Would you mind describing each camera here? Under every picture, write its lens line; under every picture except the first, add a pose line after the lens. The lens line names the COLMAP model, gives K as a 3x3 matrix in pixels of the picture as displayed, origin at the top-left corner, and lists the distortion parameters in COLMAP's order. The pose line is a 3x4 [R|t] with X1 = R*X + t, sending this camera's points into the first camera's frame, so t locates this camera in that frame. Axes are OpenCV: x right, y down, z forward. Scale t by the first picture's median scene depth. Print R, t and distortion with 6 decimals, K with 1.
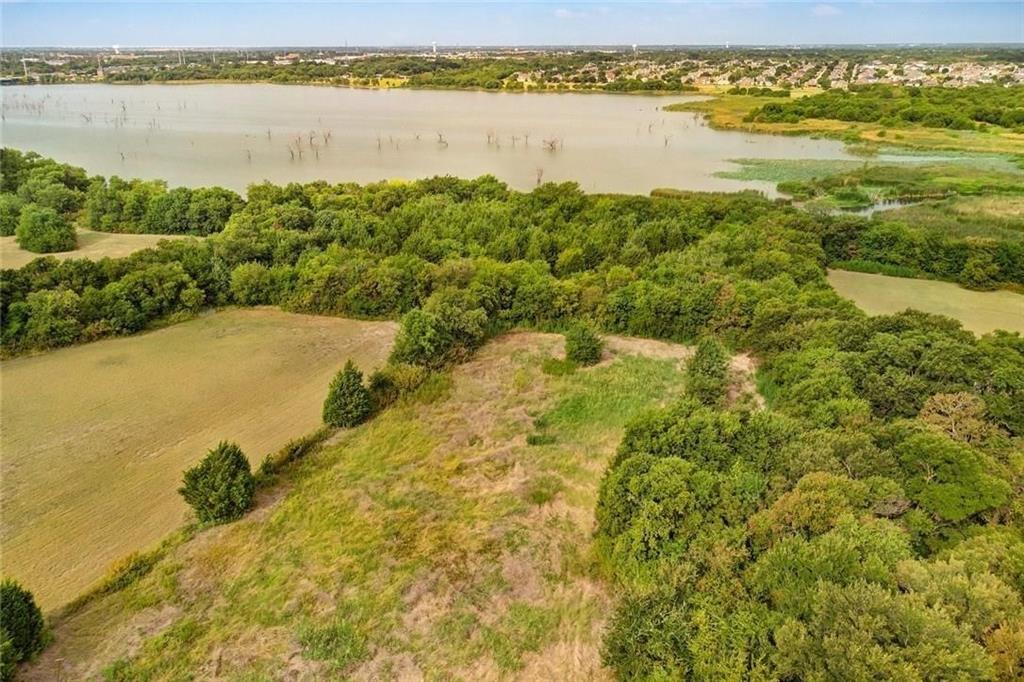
lens RADIAL K [[744.3, 0, 506.5], [0, 744.3, 311.0], [0, 0, 1]] dist [-0.016311, 0.026290]
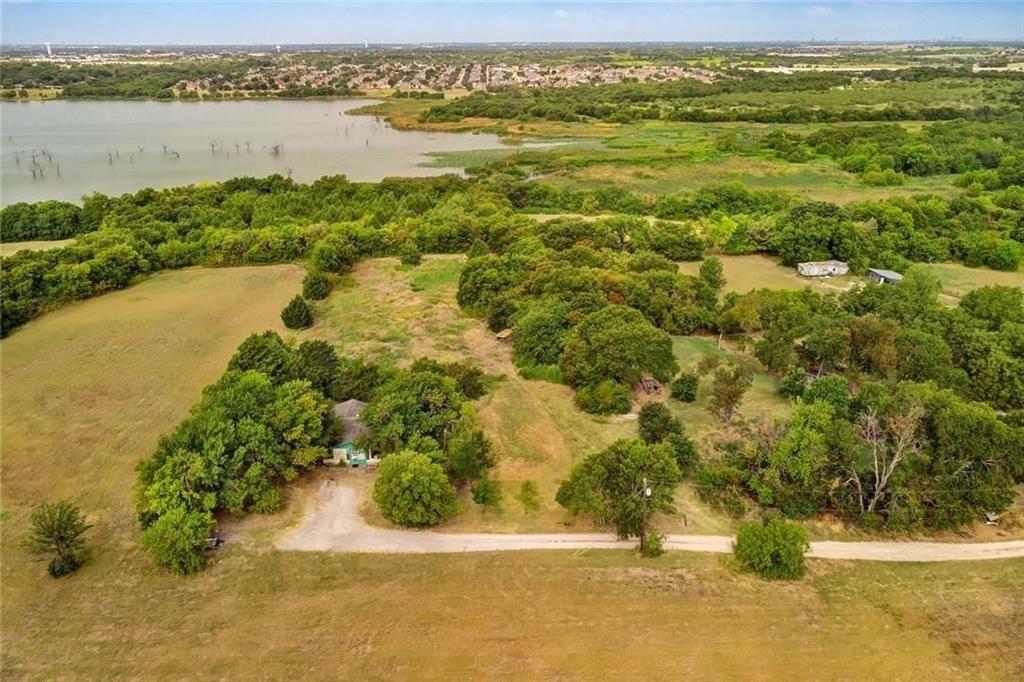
lens RADIAL K [[736.7, 0, 506.3], [0, 736.7, 321.8], [0, 0, 1]] dist [-0.004123, -0.000316]
pose [[0.899377, -0.153837, 0.409212, -0.120376], [0.146445, 0.987977, 0.049553, 0.039661], [-0.411915, 0.015361, 0.911093, -0.202138]]
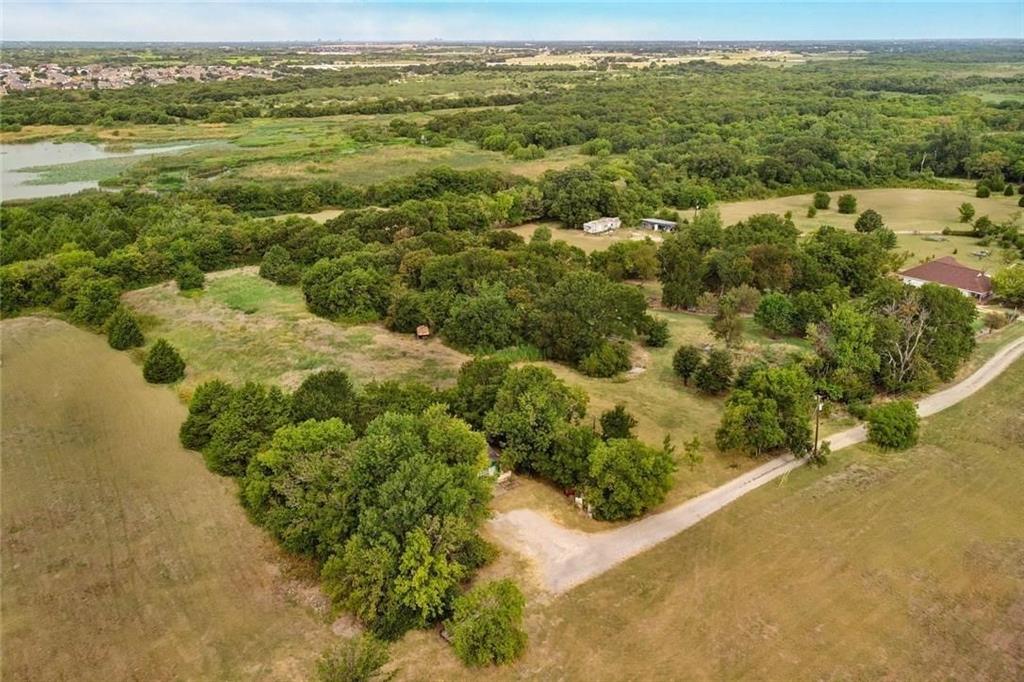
lens RADIAL K [[749.3, 0, 509.3], [0, 749.3, 291.5], [0, 0, 1]] dist [-0.007098, 0.009510]
pose [[0.489713, -0.270839, 0.828750, -0.224611], [0.290033, 0.947000, 0.138102, 0.012462], [-0.822230, 0.172735, 0.542311, -0.095246]]
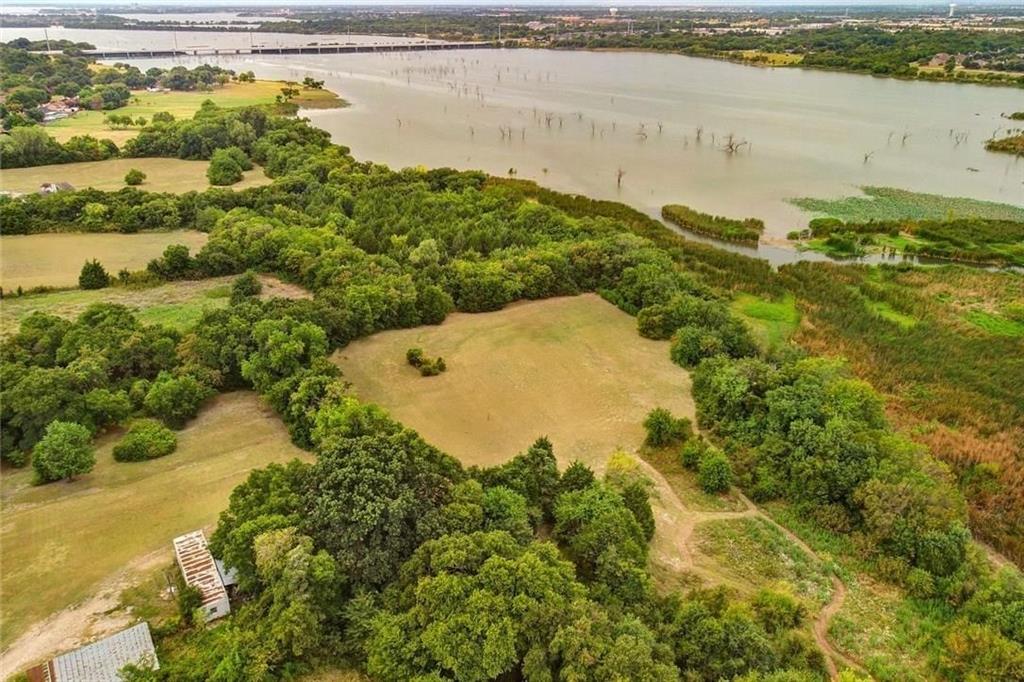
lens RADIAL K [[744.3, 0, 506.5], [0, 744.3, 311.0], [0, 0, 1]] dist [-0.016311, 0.026290]
pose [[0.798825, 0.232556, -0.554793, 0.396956], [-0.203969, 0.972330, 0.113892, -0.054894], [0.565928, 0.022181, 0.824156, -0.007375]]
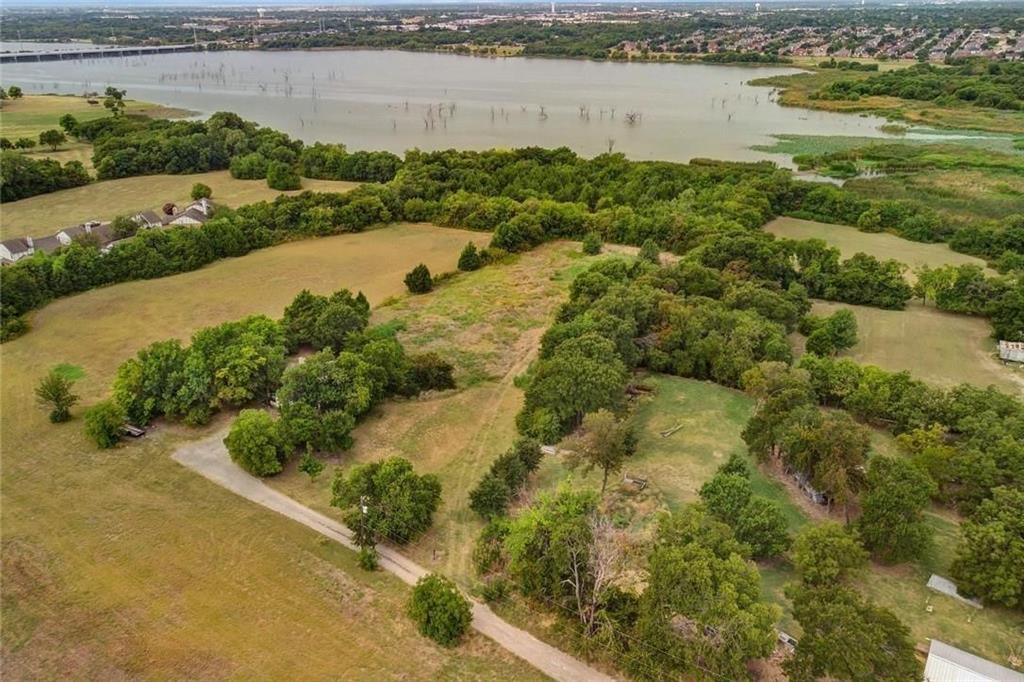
lens RADIAL K [[749.3, 0, 509.3], [0, 749.3, 291.5], [0, 0, 1]] dist [-0.007098, 0.009510]
pose [[0.989021, 0.048988, -0.139421, 0.044153], [-0.045107, 0.998505, 0.030861, 0.030011], [0.140724, -0.024233, 0.989752, -0.239966]]
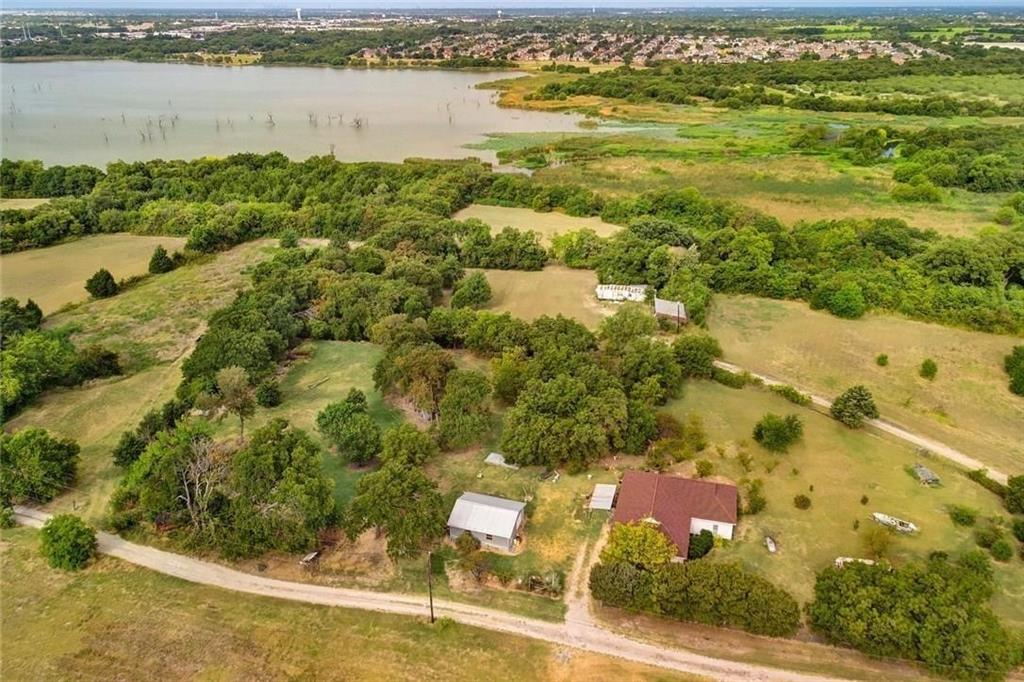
lens RADIAL K [[744.3, 0, 506.5], [0, 744.3, 311.0], [0, 0, 1]] dist [-0.016311, 0.026290]
pose [[0.988076, -0.054823, 0.143875, 0.102806], [0.048214, 0.997633, 0.049032, 0.044042], [-0.146222, -0.041510, 0.988380, -0.287926]]
